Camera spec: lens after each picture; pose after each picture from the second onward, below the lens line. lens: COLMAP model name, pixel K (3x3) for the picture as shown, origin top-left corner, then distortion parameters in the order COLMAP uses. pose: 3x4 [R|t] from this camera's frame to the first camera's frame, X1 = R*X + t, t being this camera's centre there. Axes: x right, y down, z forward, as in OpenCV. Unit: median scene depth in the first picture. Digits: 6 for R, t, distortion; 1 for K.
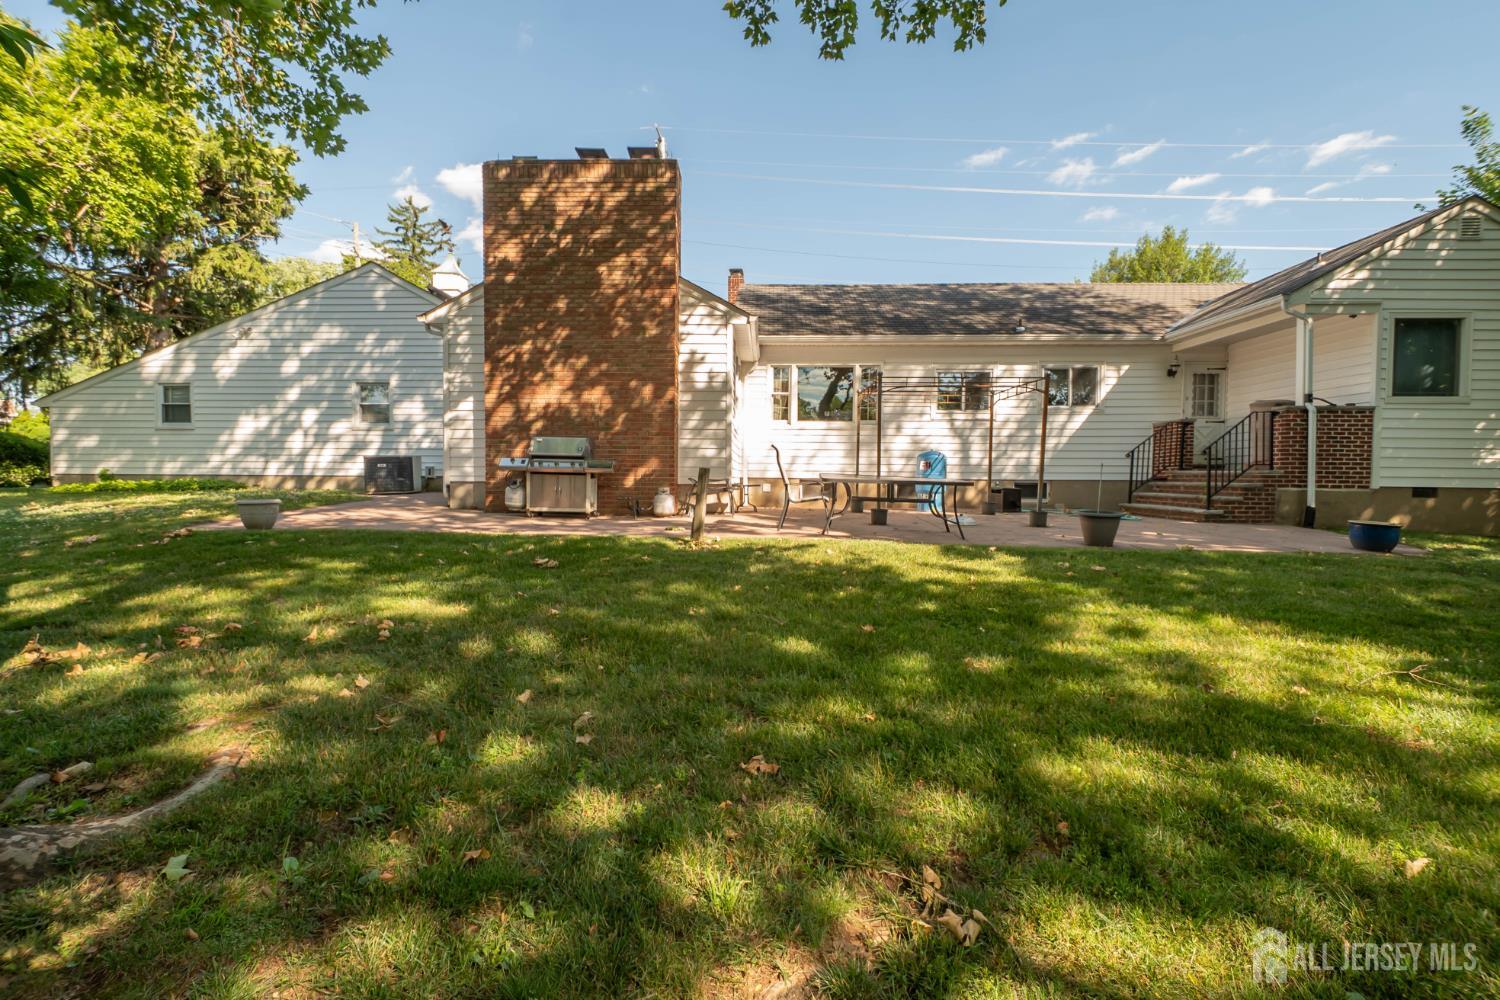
lens RADIAL K [[656.8, 0, 743.0], [0, 656.8, 498.3], [0, 0, 1]] dist [0.003236, -0.001297]
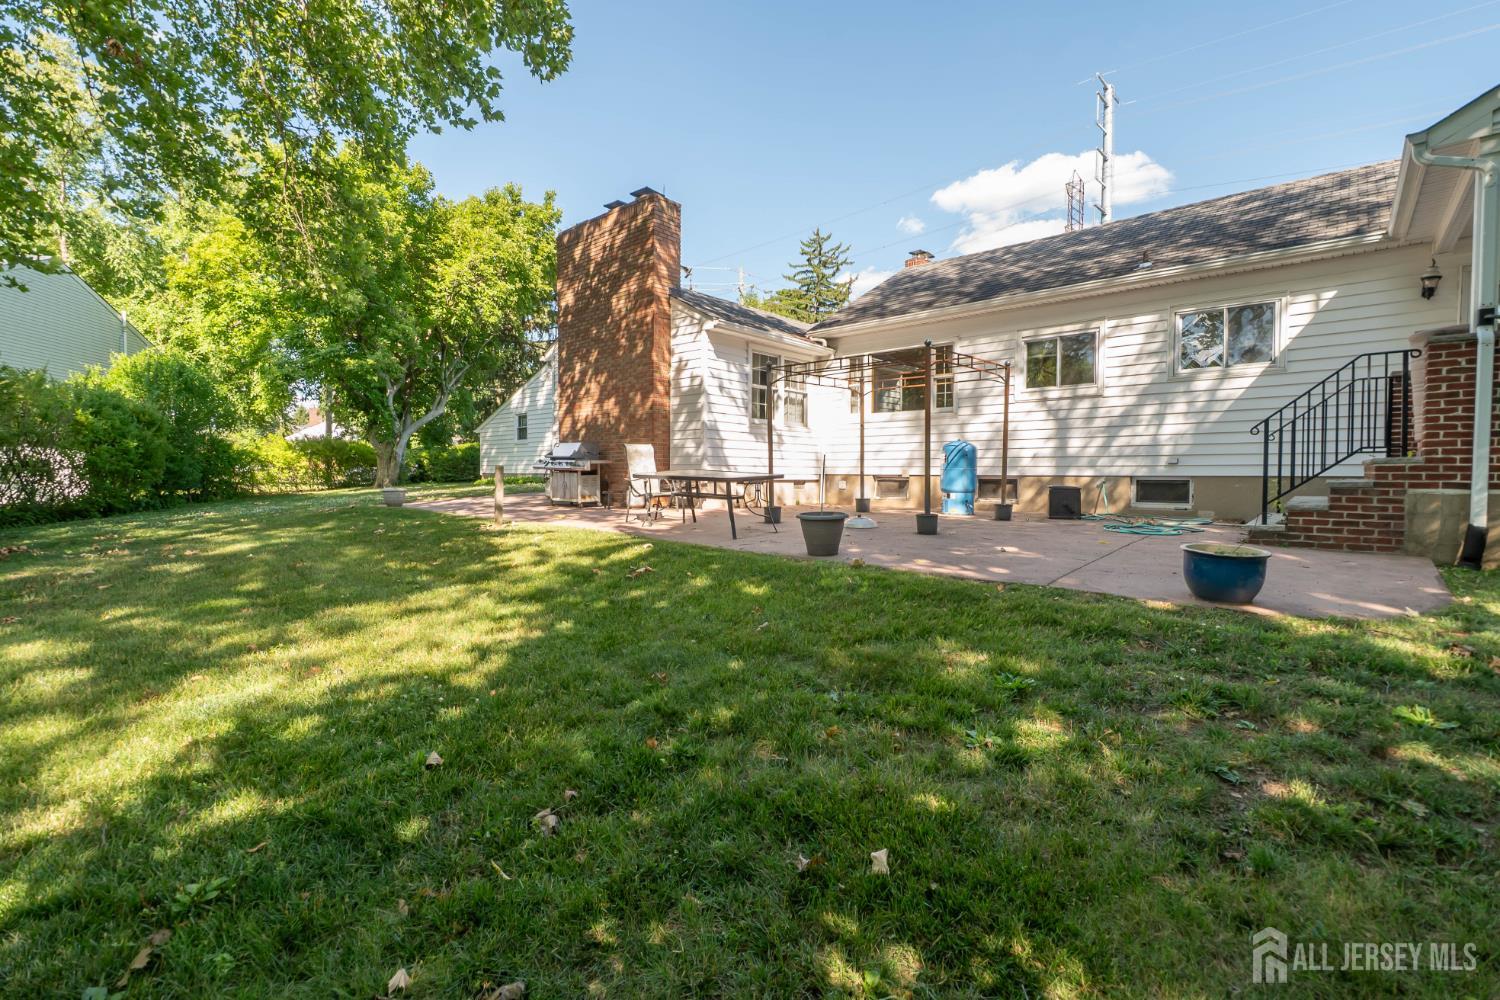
lens RADIAL K [[656.8, 0, 735.8], [0, 656.8, 490.2], [0, 0, 1]] dist [0.003236, -0.001297]
pose [[0.774369, 0.012052, -0.632620, 0.690982], [-0.017905, 0.999836, -0.002869, -0.002956], [0.632481, 0.013549, 0.774457, 0.212390]]
